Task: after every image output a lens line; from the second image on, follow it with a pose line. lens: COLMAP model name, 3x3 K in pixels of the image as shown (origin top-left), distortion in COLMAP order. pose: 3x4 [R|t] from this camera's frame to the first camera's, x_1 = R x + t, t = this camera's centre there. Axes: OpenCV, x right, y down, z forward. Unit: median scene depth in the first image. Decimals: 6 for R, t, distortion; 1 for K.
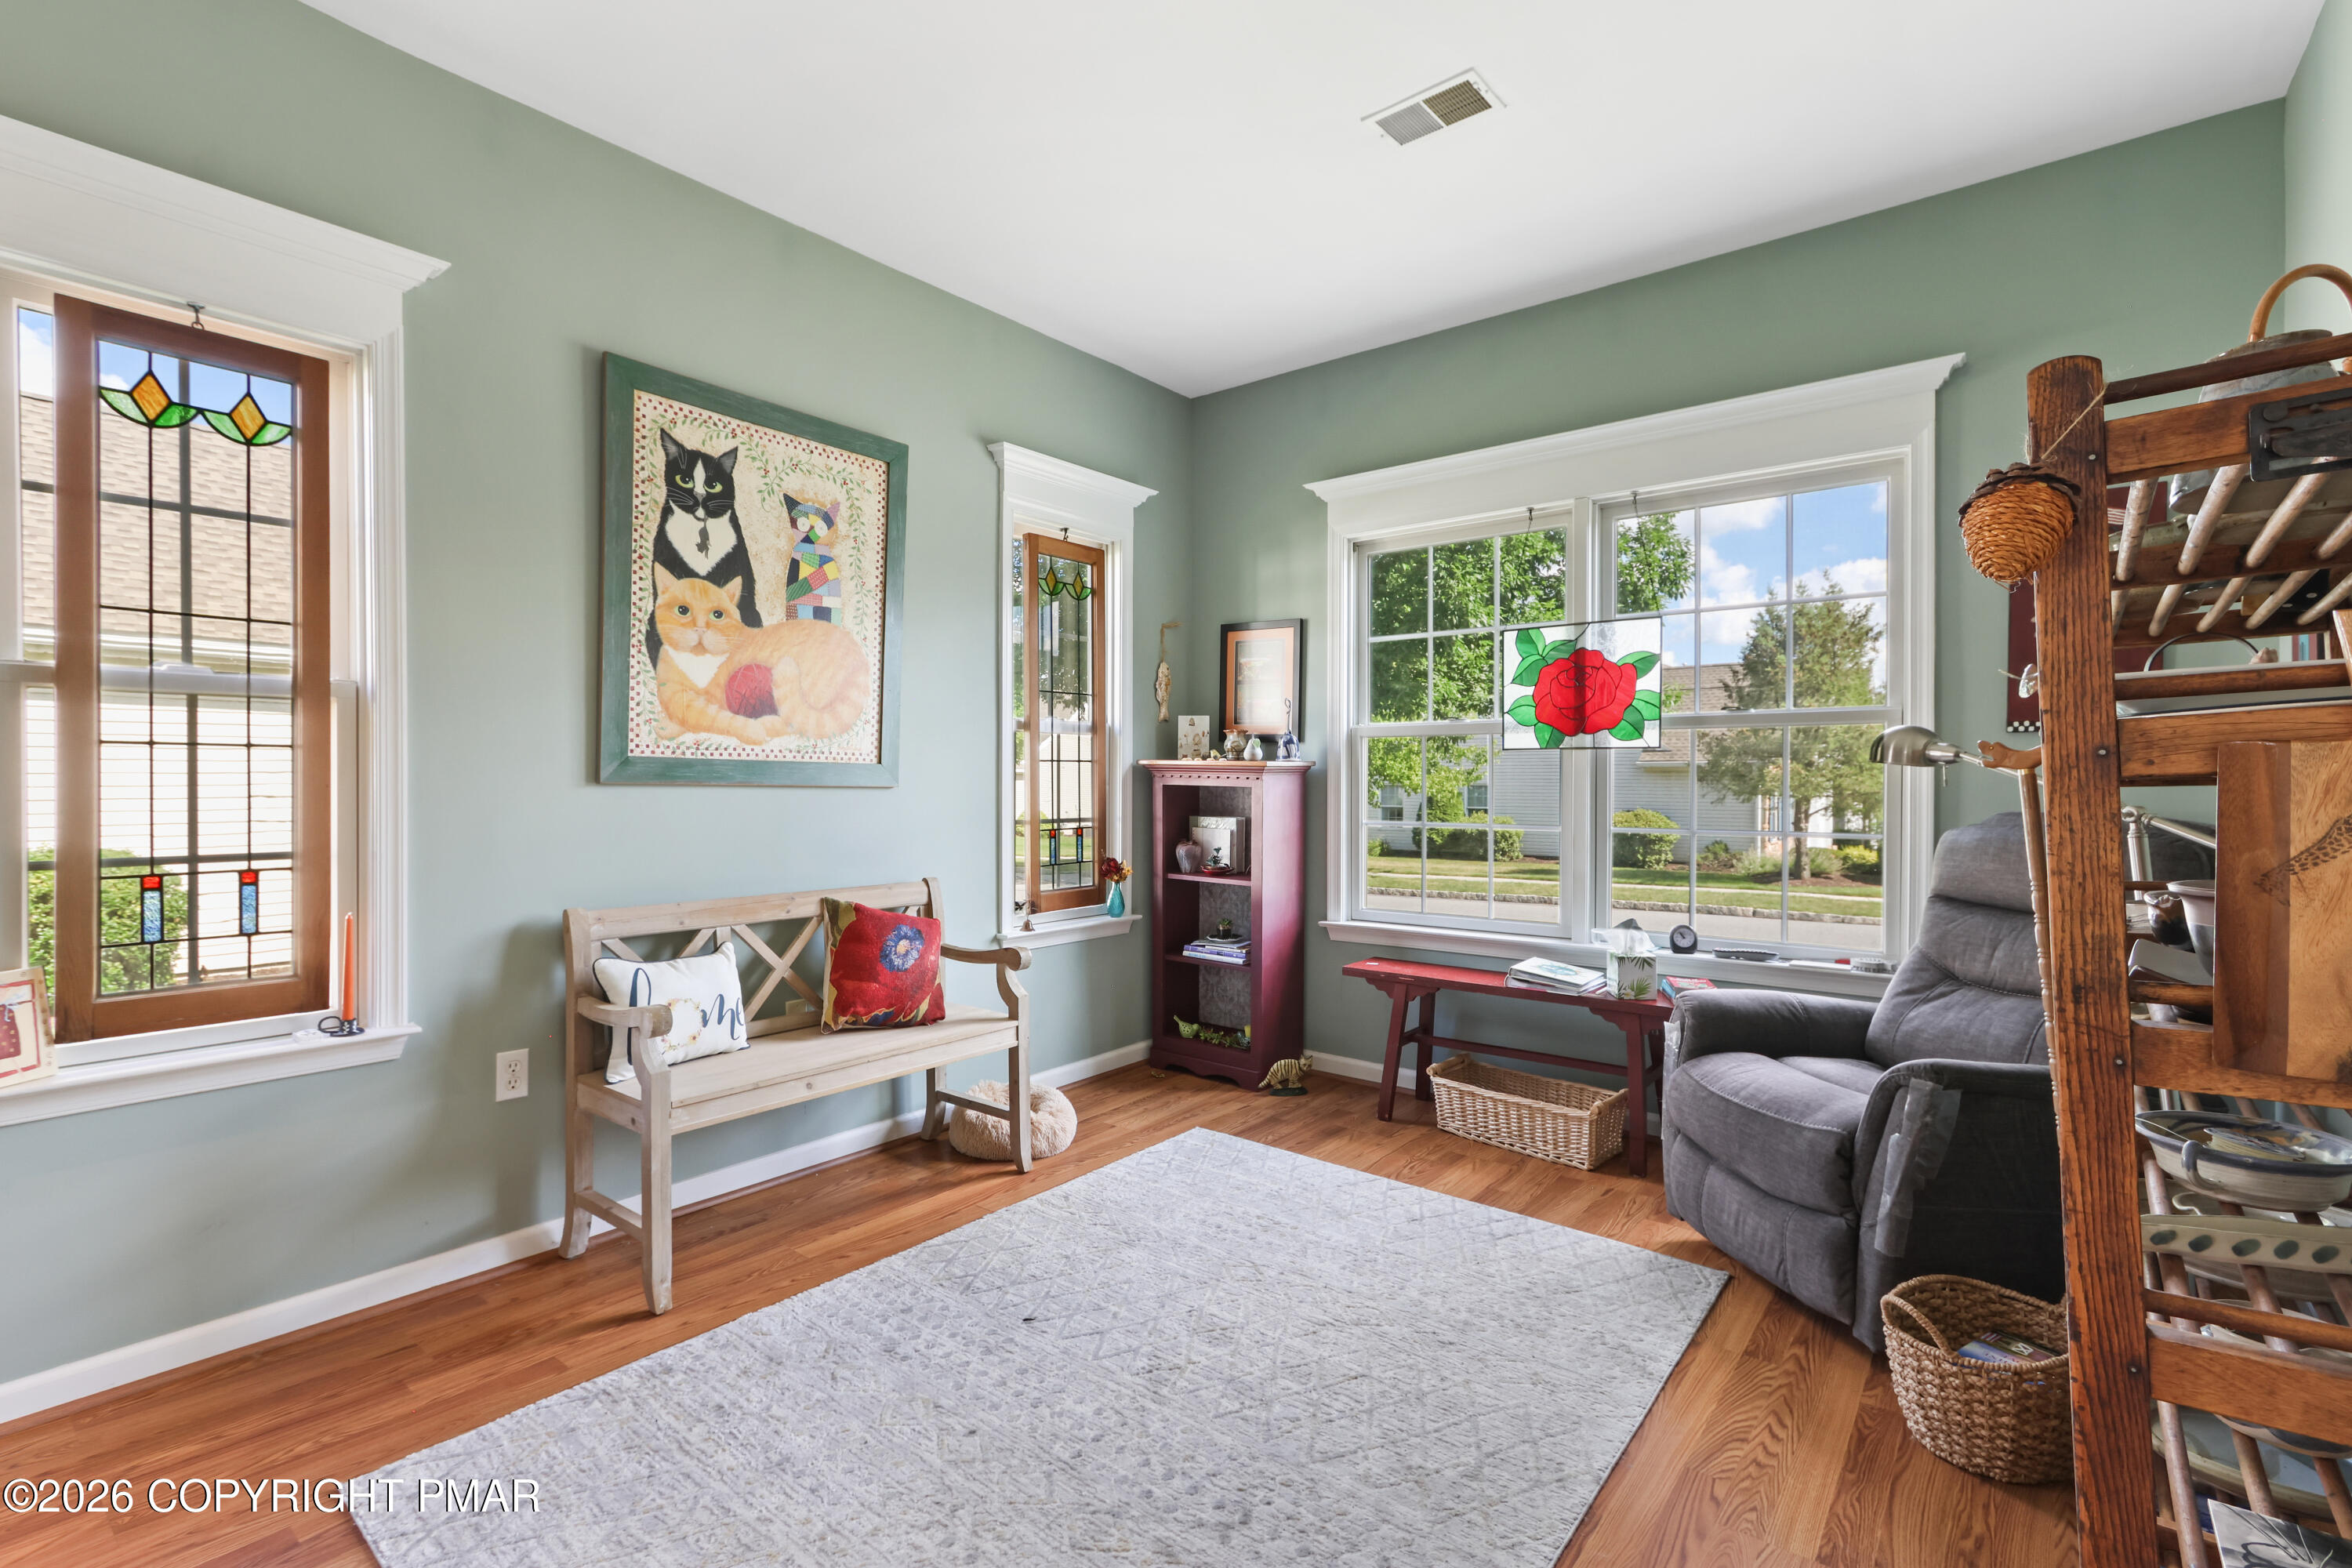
lens RADIAL K [[1081.6, 0, 1172.3], [0, 1081.6, 780.5], [0, 0, 1]] dist [0.002603, -0.000160]
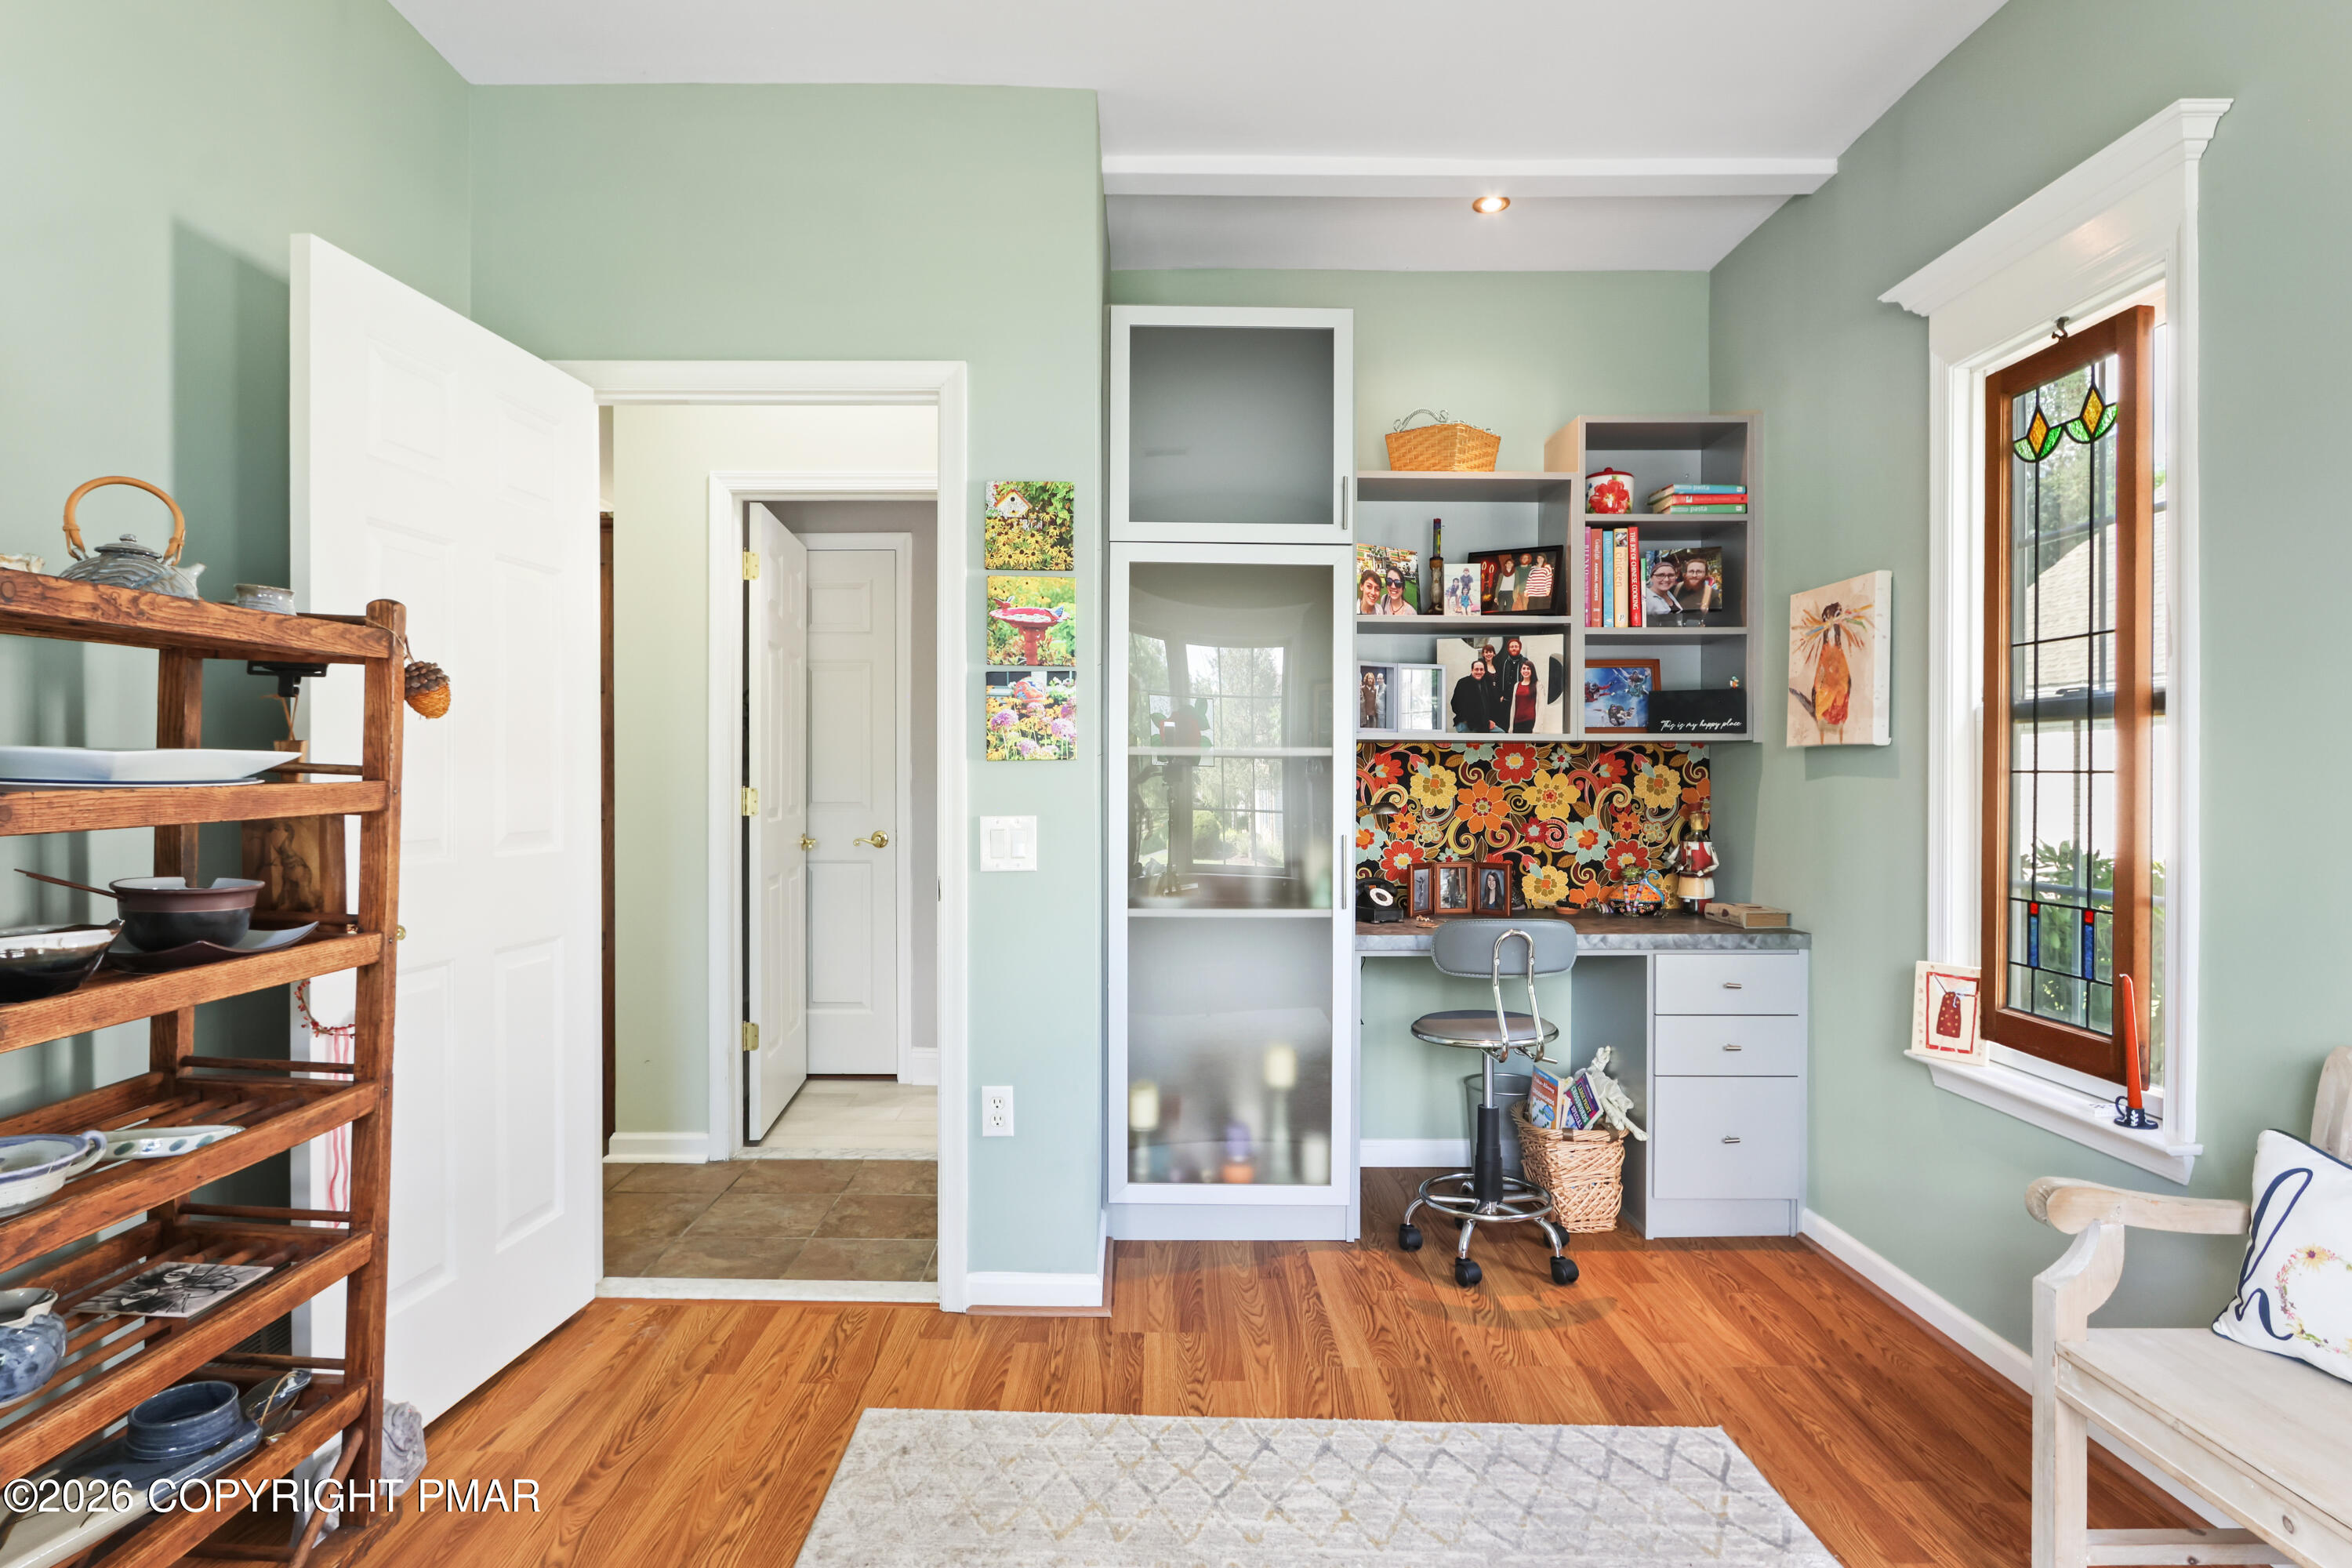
lens RADIAL K [[1306.0, 0, 1174.8], [0, 1306.0, 776.8], [0, 0, 1]] dist [0.001075, 0.000101]
pose [[-0.783096, -0.001991, -0.621897, 0.455753], [-0.007921, 0.999946, 0.006772, -0.031707], [0.621850, 0.010229, -0.783070, 1.455557]]
